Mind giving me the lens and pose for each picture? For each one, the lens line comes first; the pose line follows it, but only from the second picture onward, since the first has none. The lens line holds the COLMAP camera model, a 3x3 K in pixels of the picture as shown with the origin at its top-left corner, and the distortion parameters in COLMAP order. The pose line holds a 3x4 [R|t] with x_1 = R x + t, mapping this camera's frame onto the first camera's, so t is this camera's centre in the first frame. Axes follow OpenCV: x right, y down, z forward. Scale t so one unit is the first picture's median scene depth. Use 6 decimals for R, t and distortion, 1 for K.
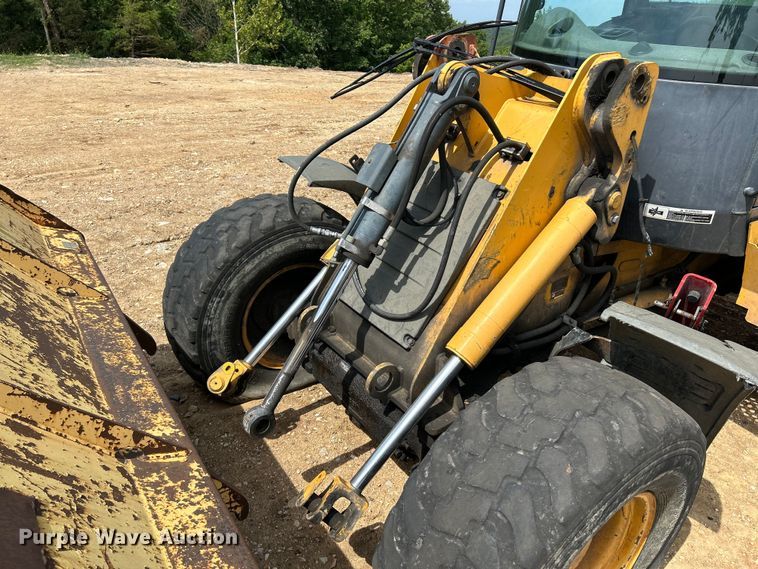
lens RADIAL K [[594.3, 0, 380.5], [0, 594.3, 295.7], [0, 0, 1]] dist [0.023896, -0.031653]
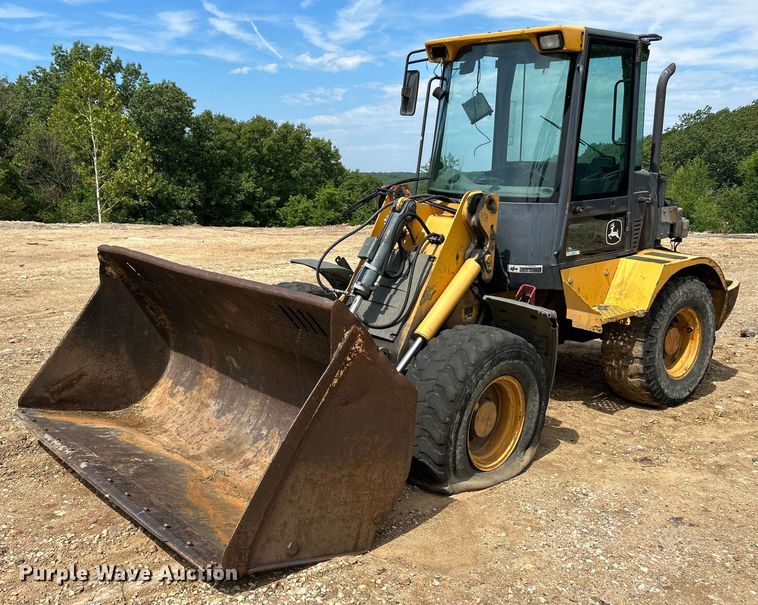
lens RADIAL K [[810.2, 0, 358.6], [0, 810.2, 300.5], [0, 0, 1]] dist [0.042327, 0.000000]
pose [[0.989913, -0.051592, 0.131952, -0.375089], [0.085032, 0.961299, -0.262056, 0.602448], [-0.113326, 0.270633, 0.955989, -1.403234]]
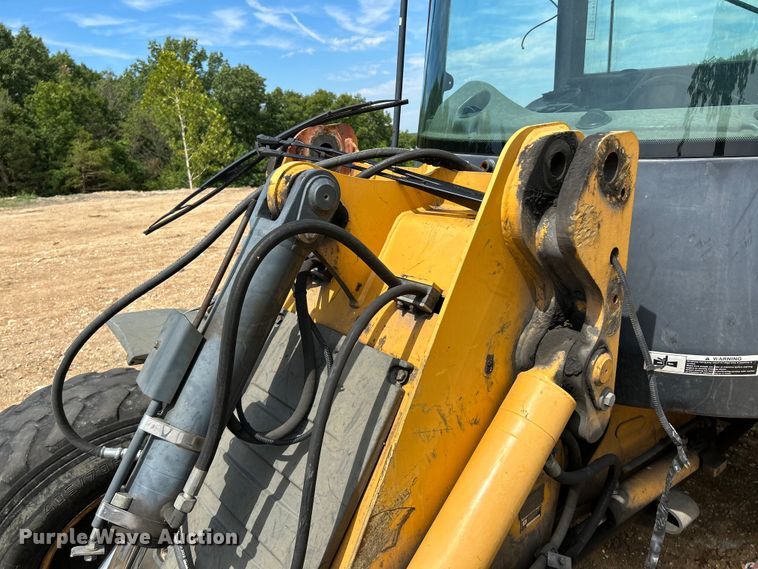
lens RADIAL K [[594.3, 0, 382.3], [0, 594.3, 278.5], [0, 0, 1]] dist [0.023896, -0.031653]
pose [[0.992838, -0.103741, 0.059247, 0.150646], [0.113328, 0.974777, -0.192269, -0.145461], [-0.037807, 0.197607, 0.979552, 0.407184]]
